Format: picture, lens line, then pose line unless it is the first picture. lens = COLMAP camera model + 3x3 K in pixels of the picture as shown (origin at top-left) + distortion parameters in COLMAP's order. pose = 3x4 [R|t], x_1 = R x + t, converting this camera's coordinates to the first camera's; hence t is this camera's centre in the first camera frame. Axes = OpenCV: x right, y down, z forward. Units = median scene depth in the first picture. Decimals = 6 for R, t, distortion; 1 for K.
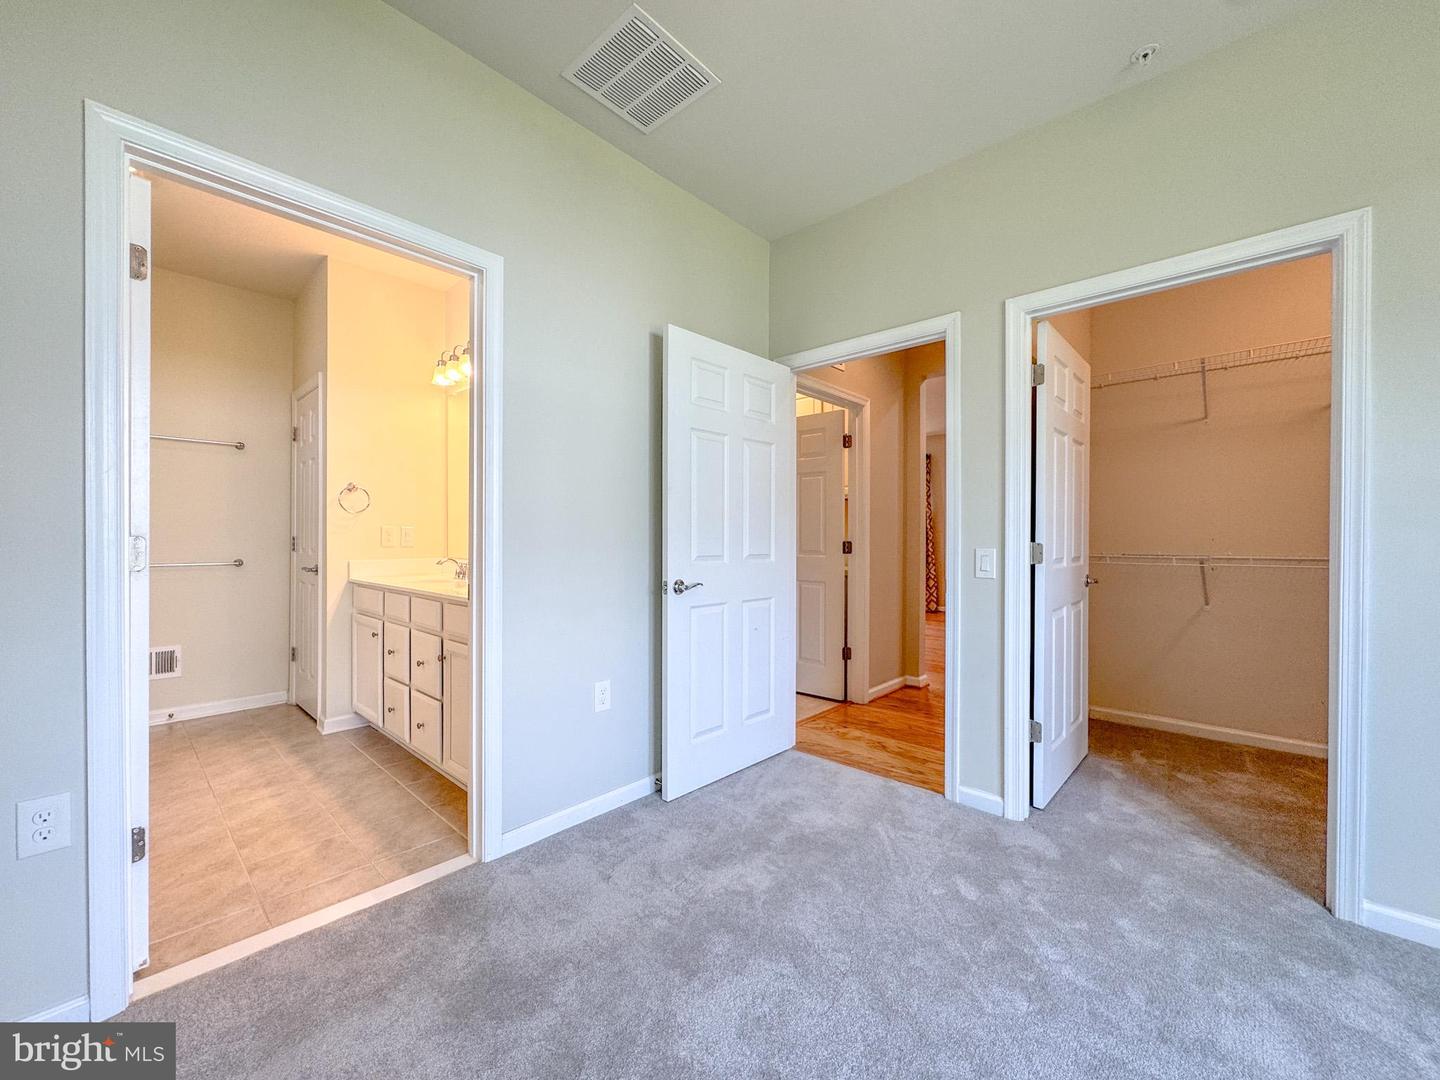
lens RADIAL K [[574.9, 0, 723.6], [0, 574.9, 537.1], [0, 0, 1]] dist [-0.003807, -0.000059]
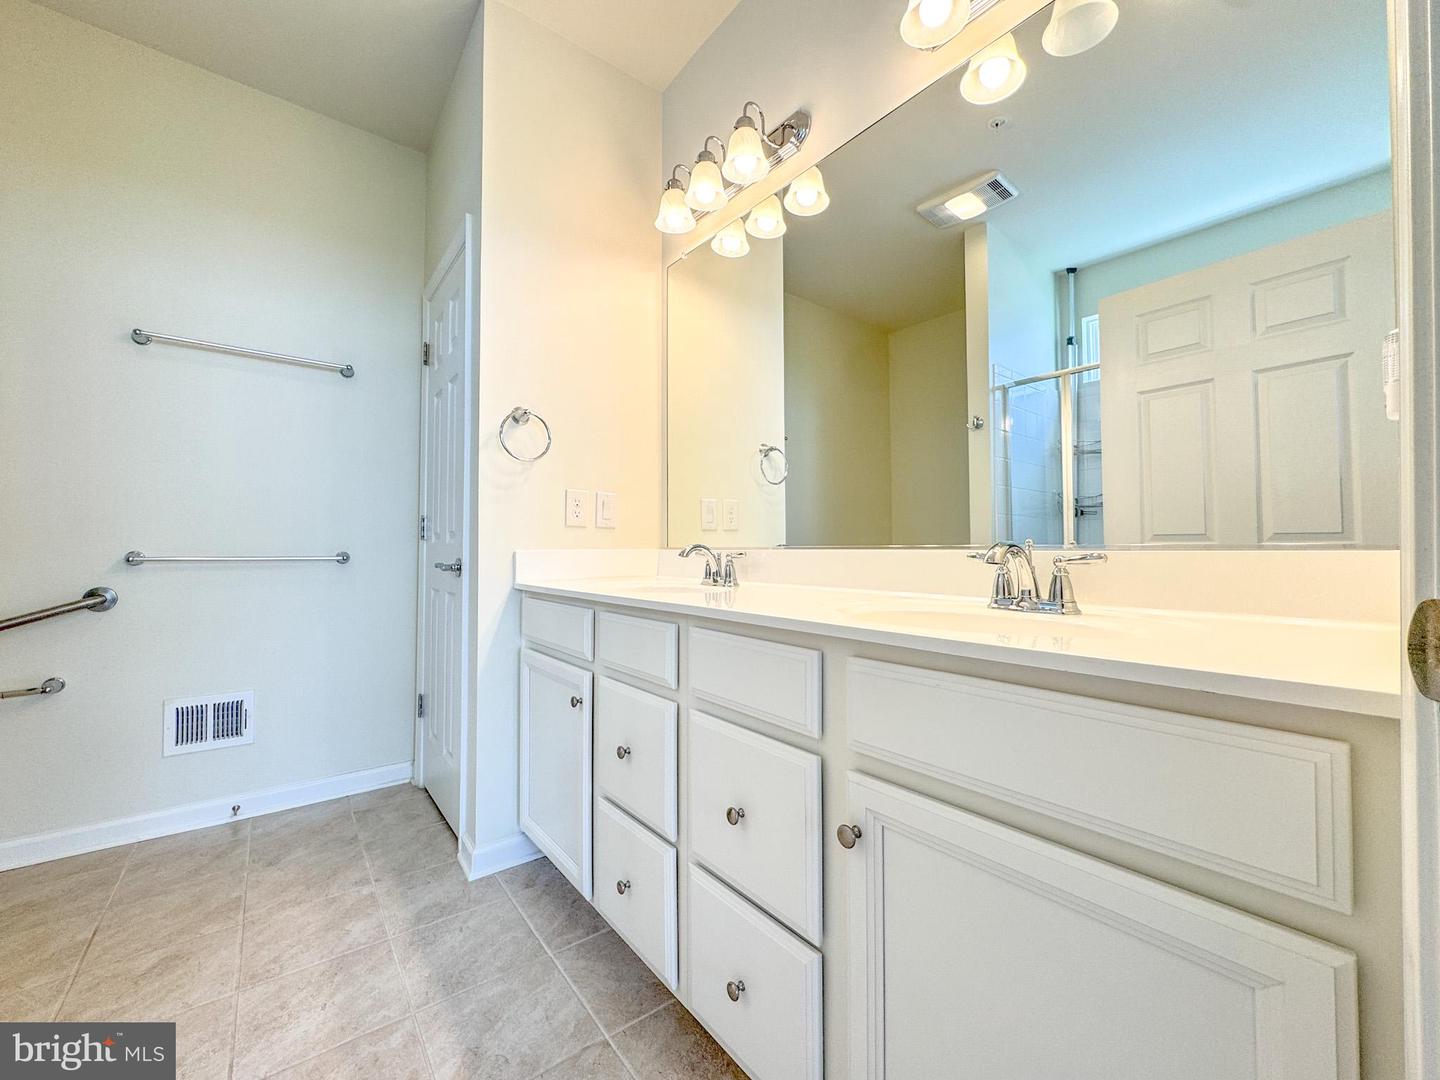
lens RADIAL K [[574.9, 0, 714.1], [0, 574.9, 543.1], [0, 0, 1]] dist [-0.003807, -0.000059]
pose [[0.984857, -0.001981, -0.173357, -0.373836], [-0.001012, 0.999852, -0.017175, 0.043649], [0.173366, 0.017090, 0.984709, 0.499606]]
